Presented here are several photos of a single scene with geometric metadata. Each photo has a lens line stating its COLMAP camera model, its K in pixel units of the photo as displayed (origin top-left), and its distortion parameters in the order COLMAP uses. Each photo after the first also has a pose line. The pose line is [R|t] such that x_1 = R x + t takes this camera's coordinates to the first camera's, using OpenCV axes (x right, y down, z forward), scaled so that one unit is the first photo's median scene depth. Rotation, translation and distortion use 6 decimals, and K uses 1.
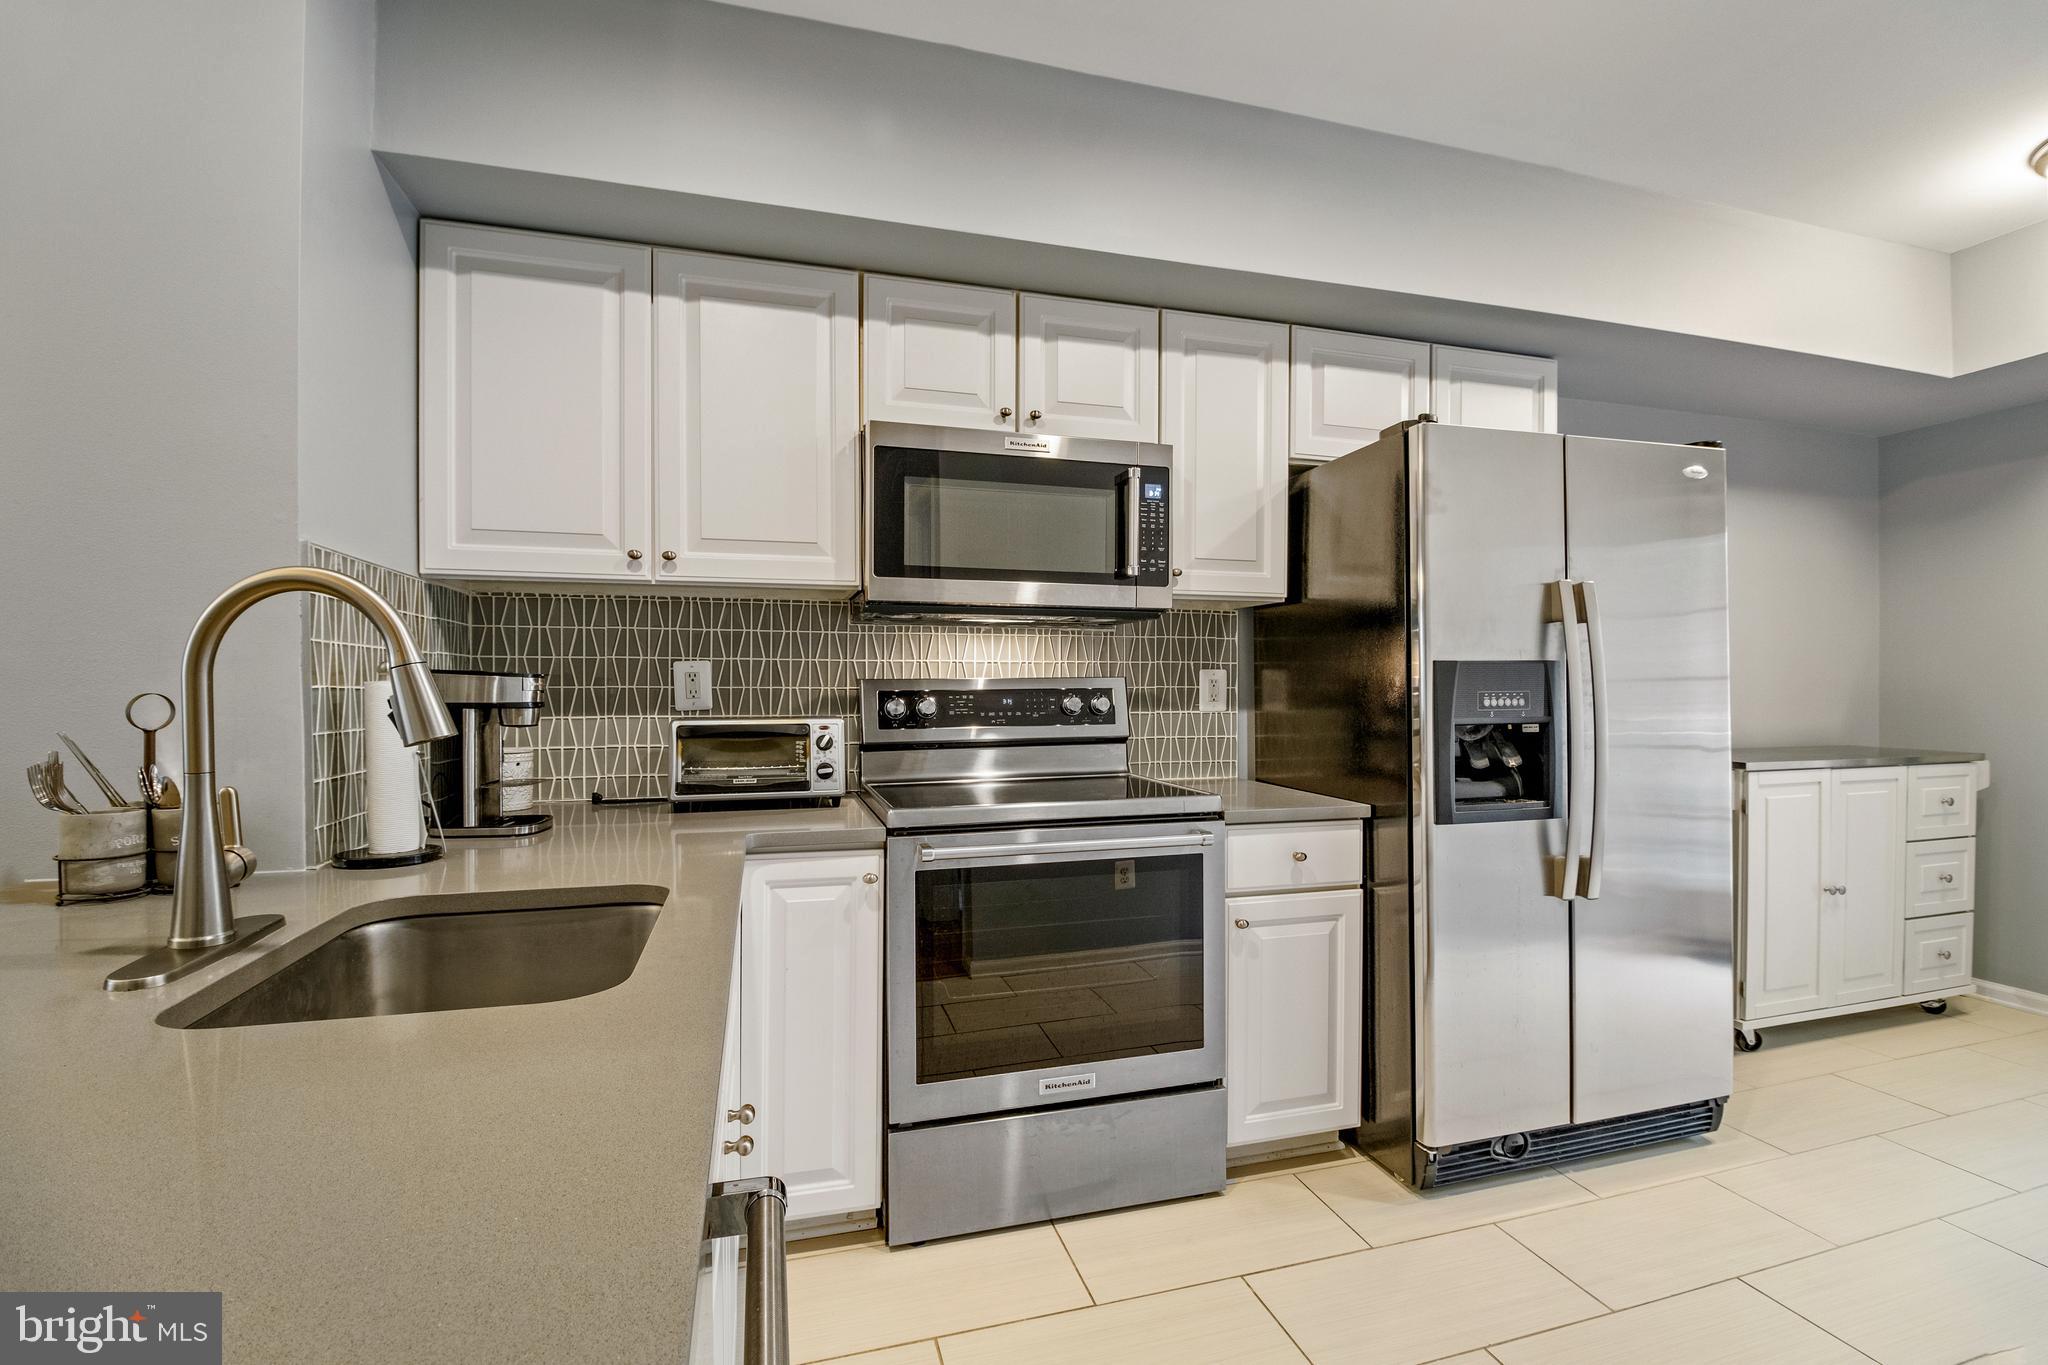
lens RADIAL K [[934.6, 0, 1044.3], [0, 934.6, 693.7], [0, 0, 1]] dist [-0.003899, -0.007858]
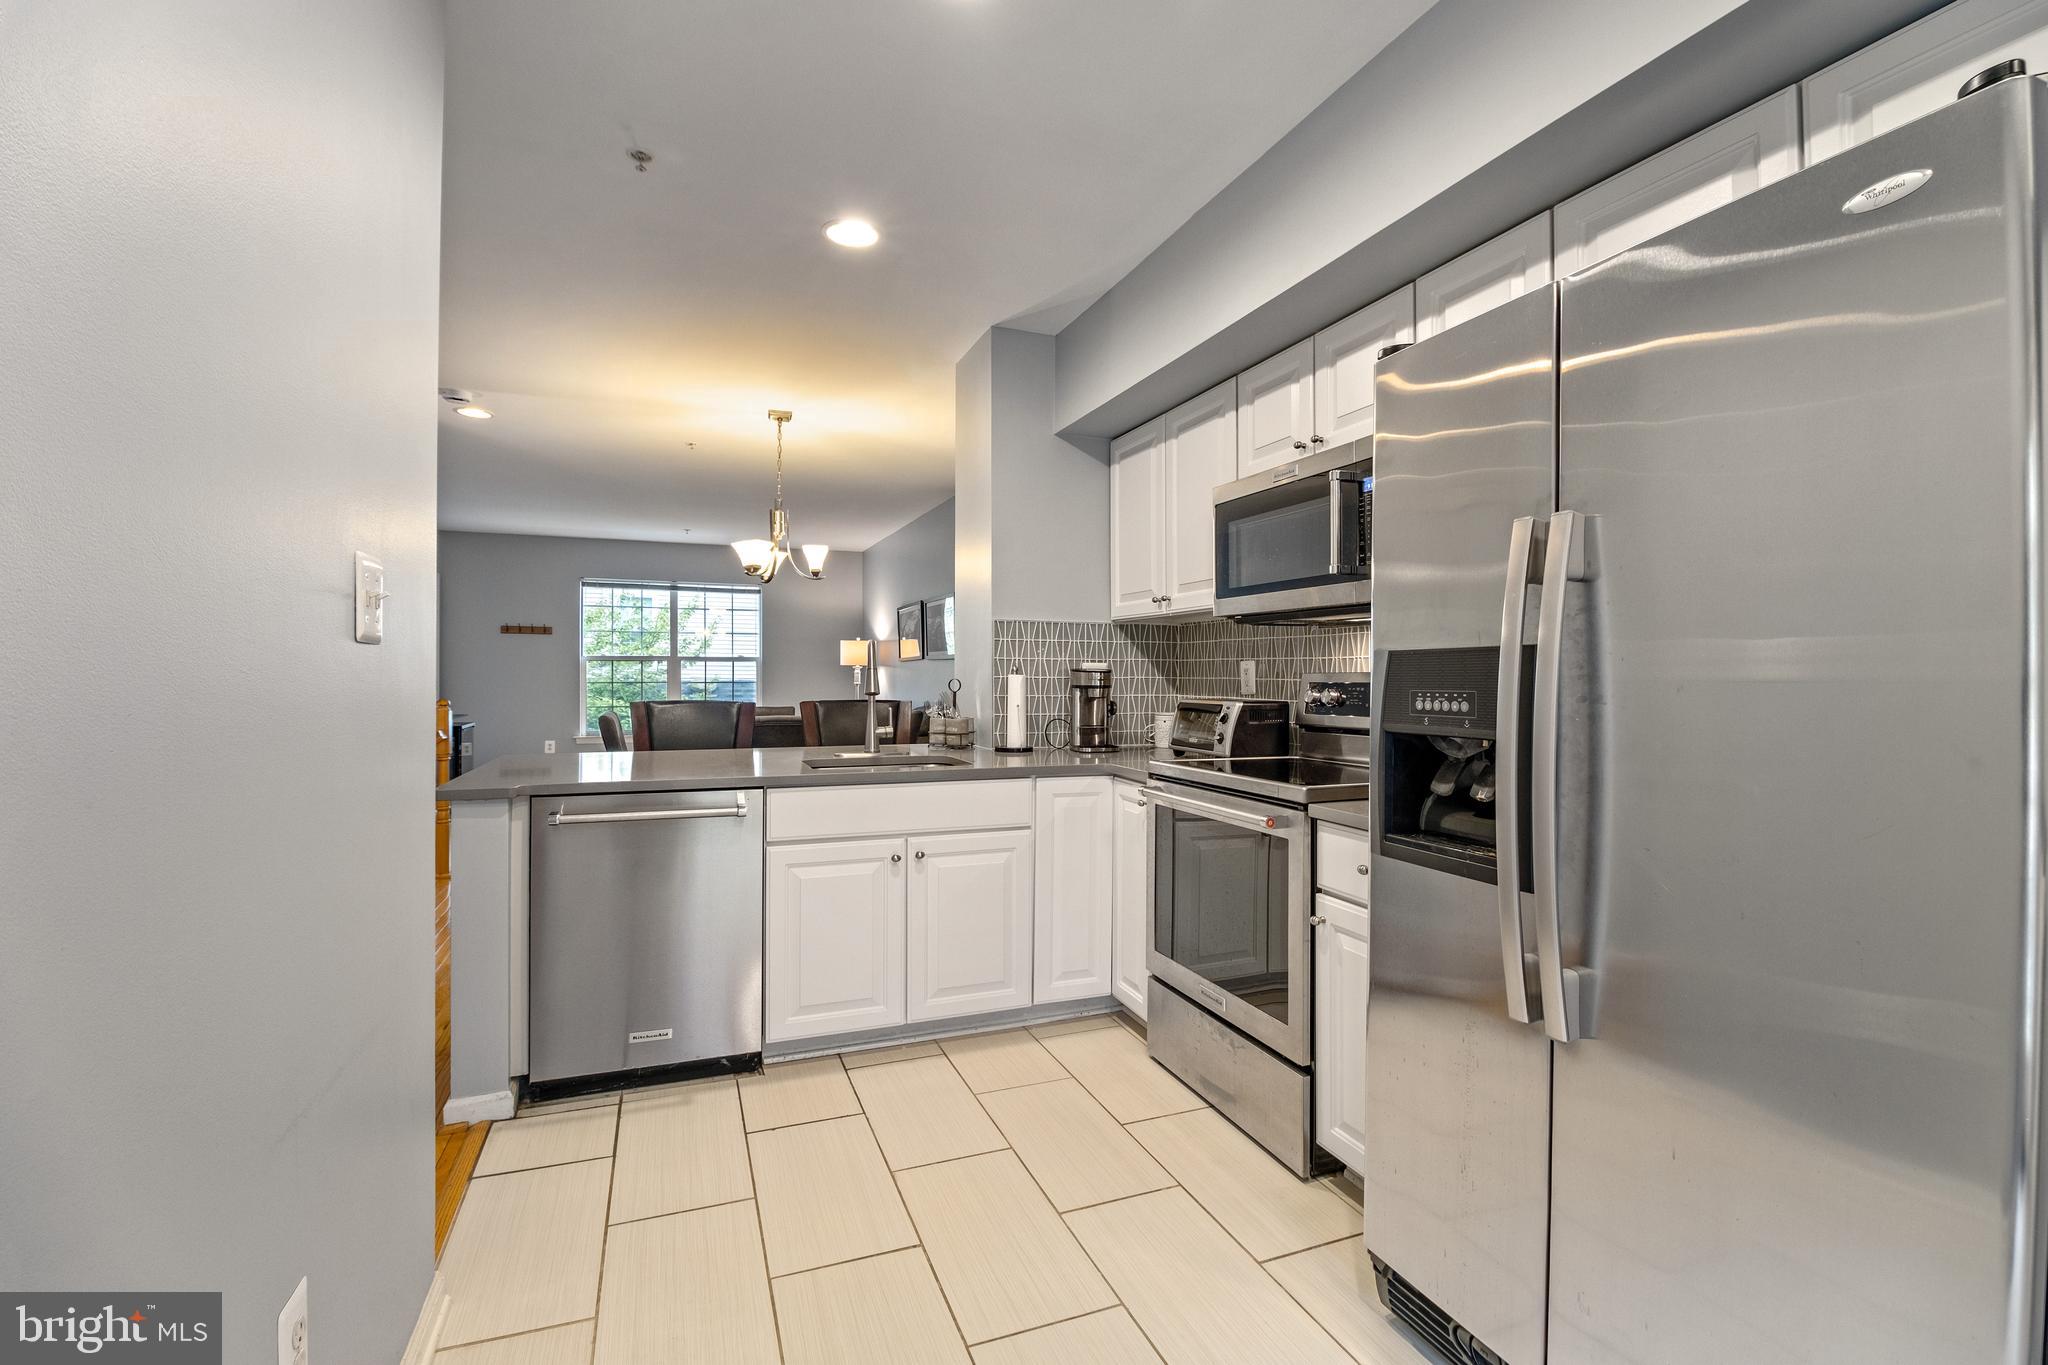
lens RADIAL K [[934.6, 0, 1057.0], [0, 934.6, 676.9], [0, 0, 1]] dist [-0.003899, -0.007858]
pose [[0.097083, 0.003998, -0.995268, 1.123291], [-0.013211, 0.999909, 0.002728, -0.010510], [0.995189, 0.012883, 0.097127, 0.601372]]
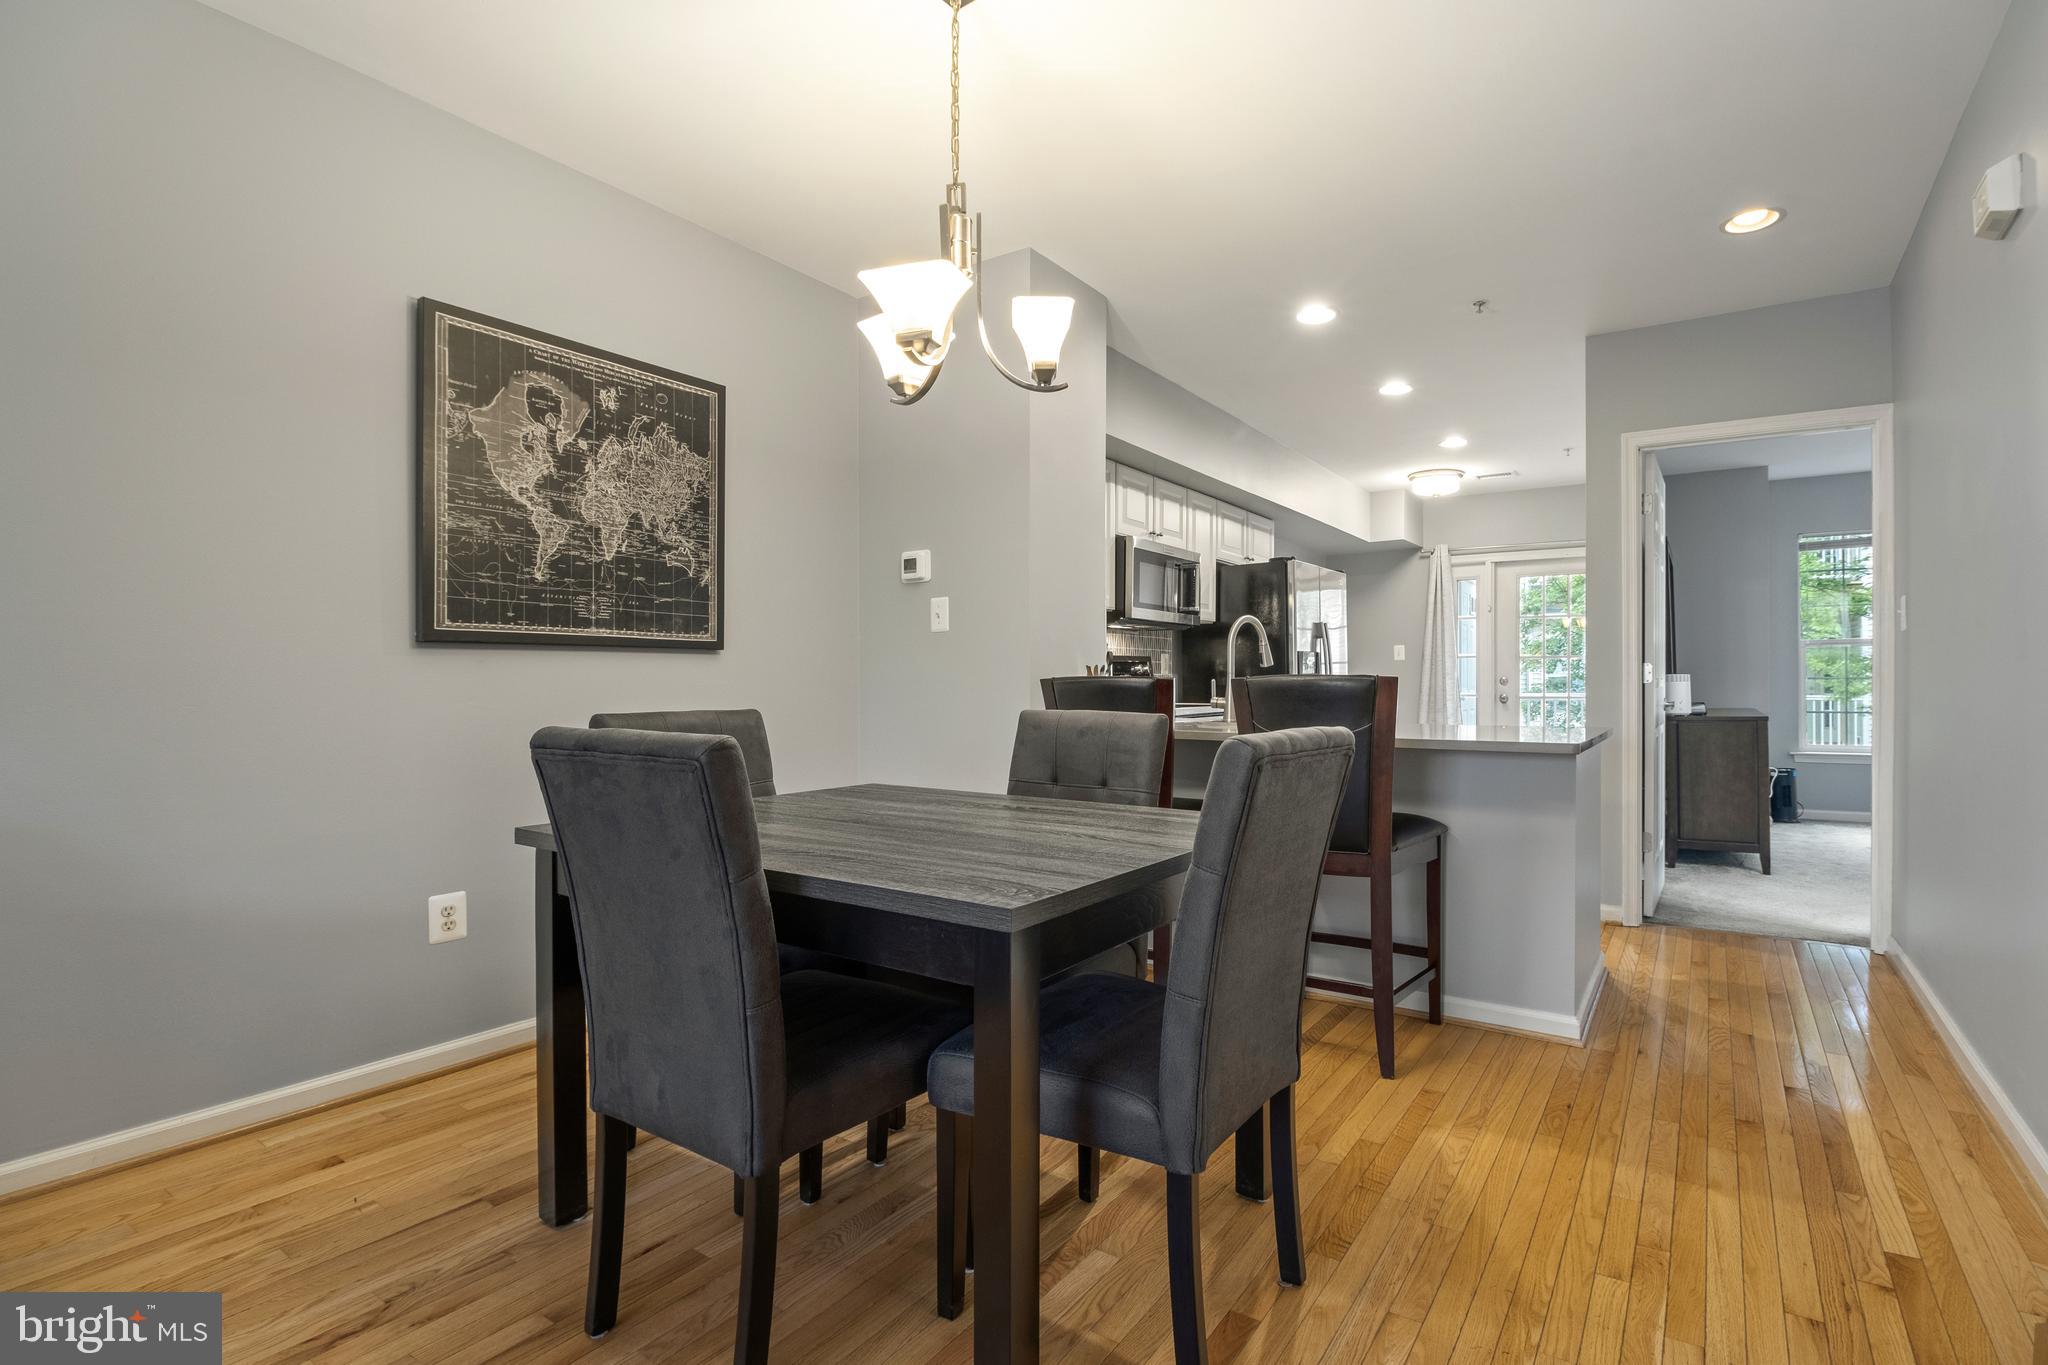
lens RADIAL K [[934.6, 0, 1129.8], [0, 934.6, 683.3], [0, 0, 1]] dist [-0.003899, -0.007858]
pose [[0.748973, -0.001062, 0.662600, -1.529653], [0.005190, 0.999977, -0.004264, 0.058654], [-0.662580, 0.006633, 0.748962, -0.596546]]
